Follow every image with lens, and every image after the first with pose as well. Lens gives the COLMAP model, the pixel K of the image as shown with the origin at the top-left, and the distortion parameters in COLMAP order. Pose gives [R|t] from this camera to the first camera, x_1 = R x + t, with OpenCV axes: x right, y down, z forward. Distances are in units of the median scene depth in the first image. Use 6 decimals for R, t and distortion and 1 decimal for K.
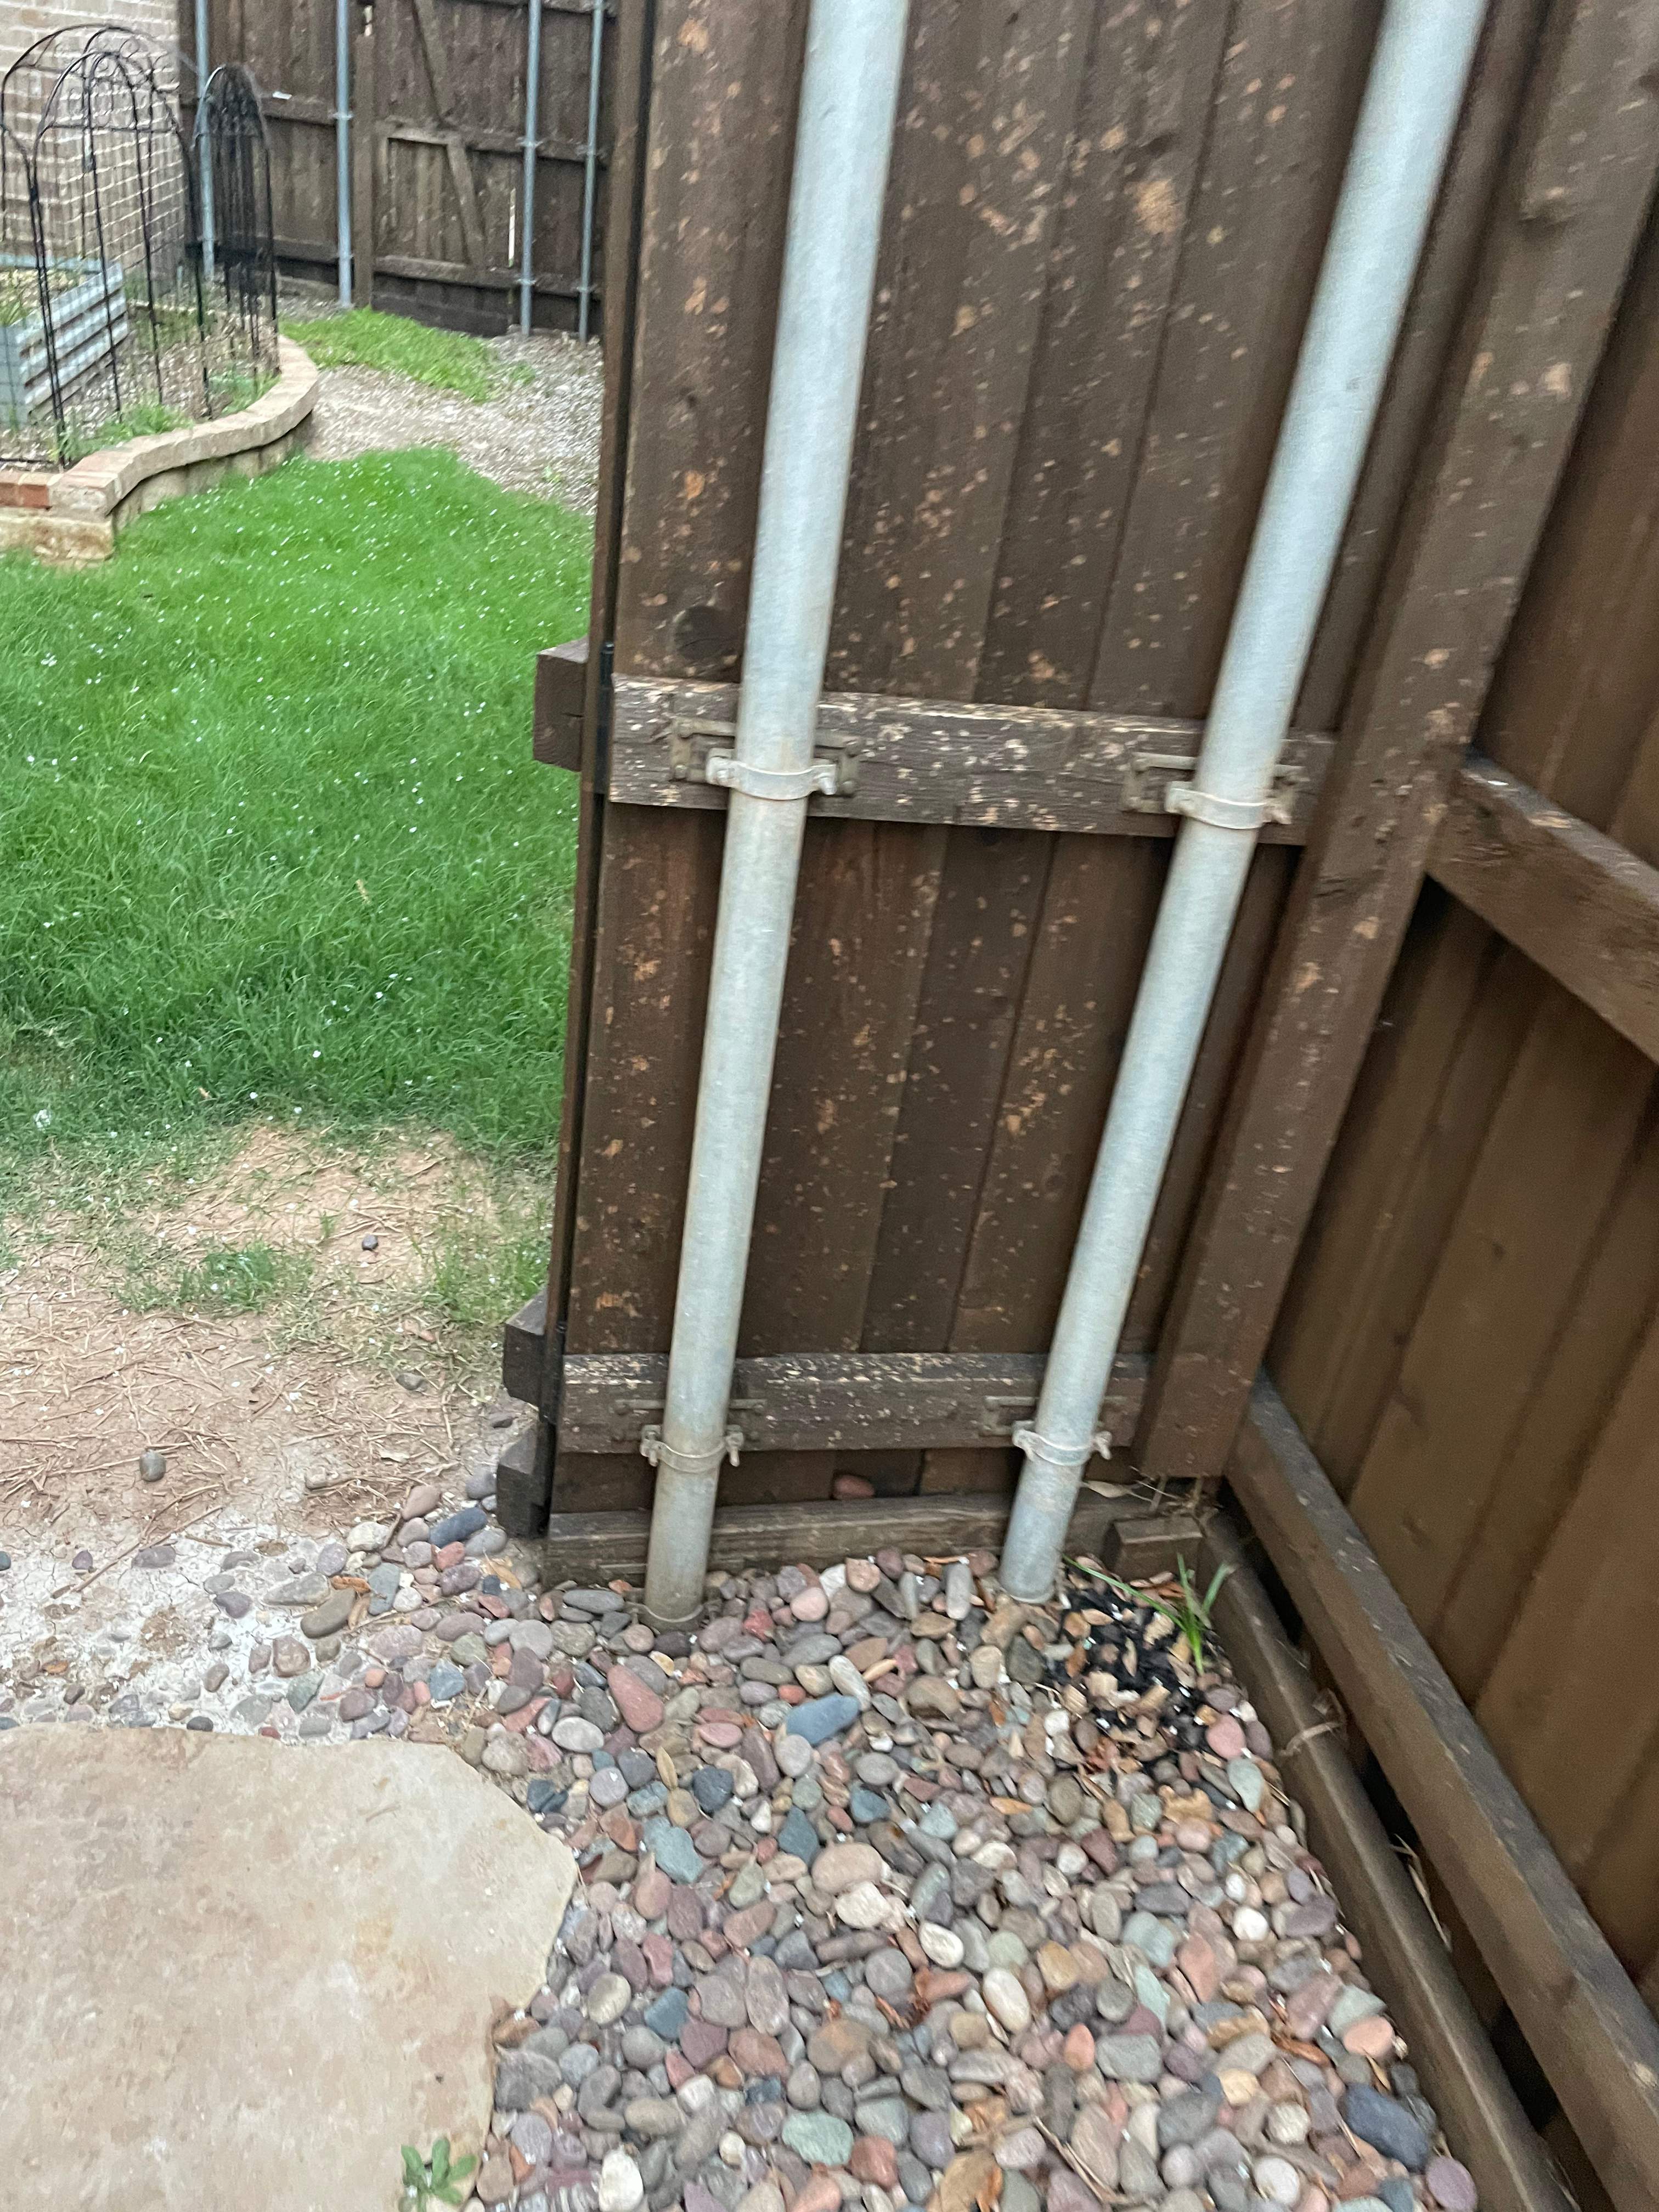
lens RADIAL K [[1676.6, 0, 848.7], [0, 1676.6, 1080.7], [0, 0, 1]] dist [0.090112, -0.121062]
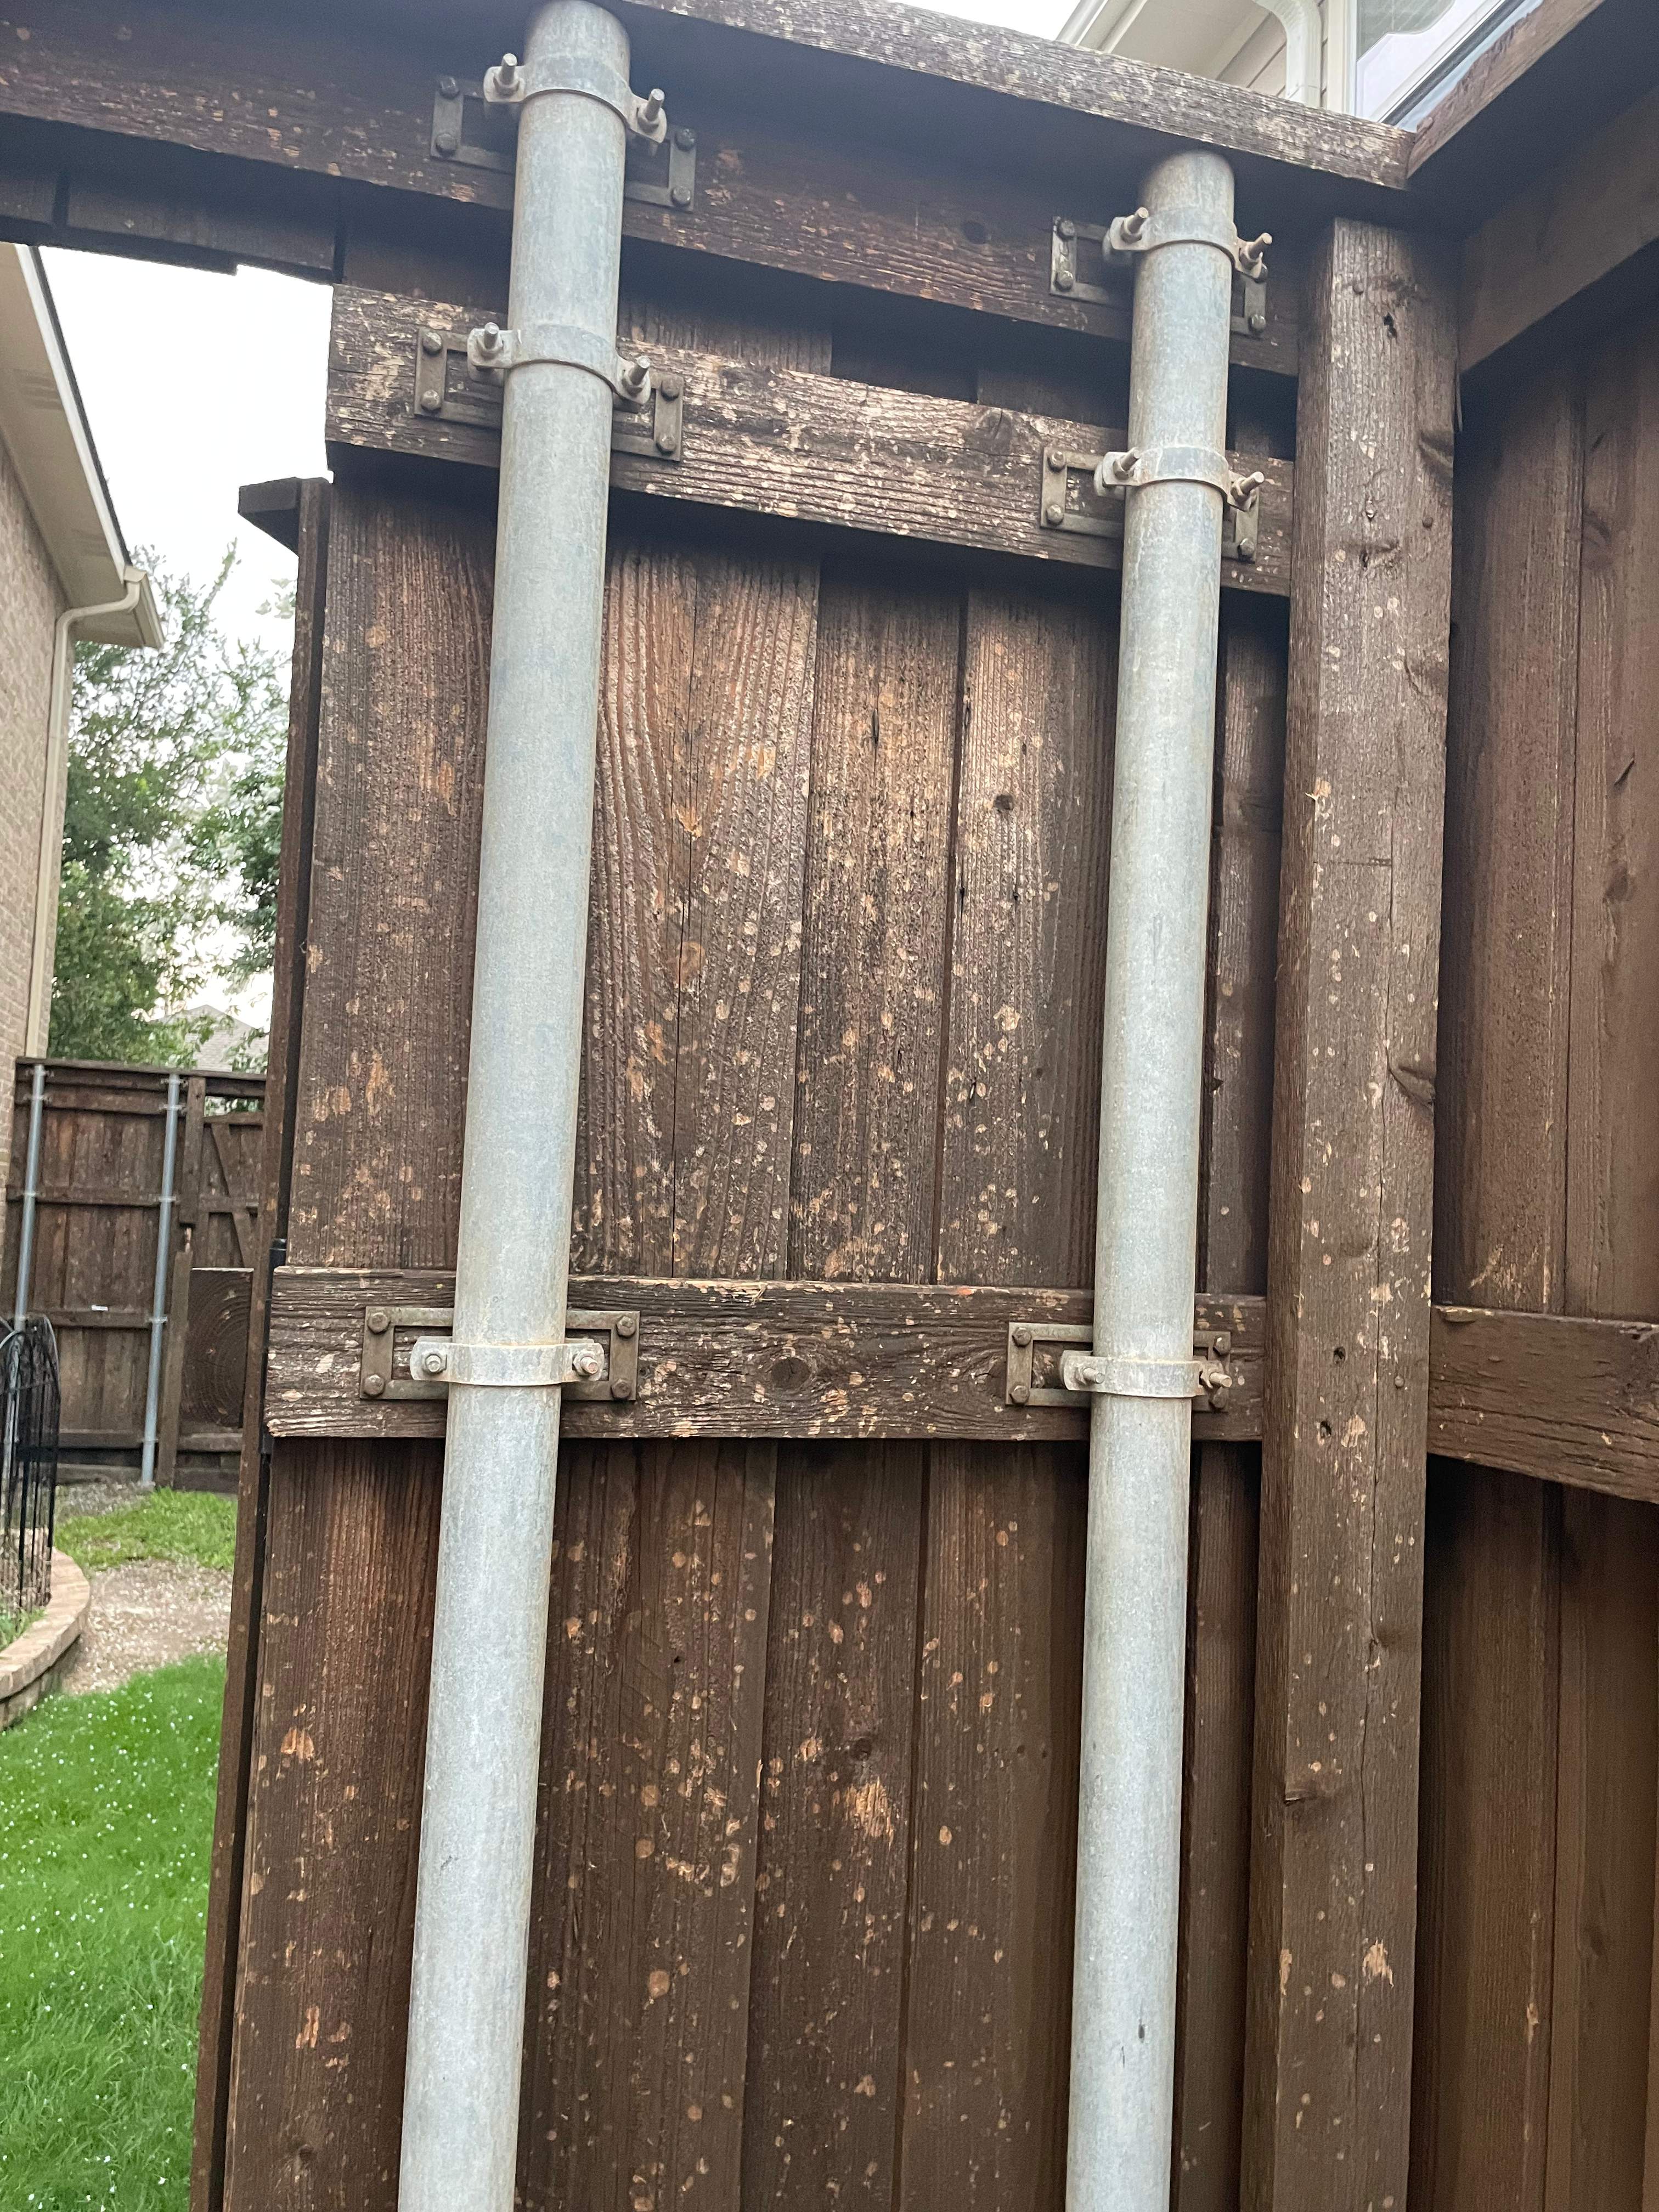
lens RADIAL K [[1676.6, 0, 841.7], [0, 1676.6, 1123.1], [0, 0, 1]] dist [0.090112, -0.121062]
pose [[0.989442, -0.083942, 0.118141, 0.067437], [0.134210, 0.838353, -0.528348, -0.254326], [-0.054694, 0.538626, 0.840768, 0.068645]]
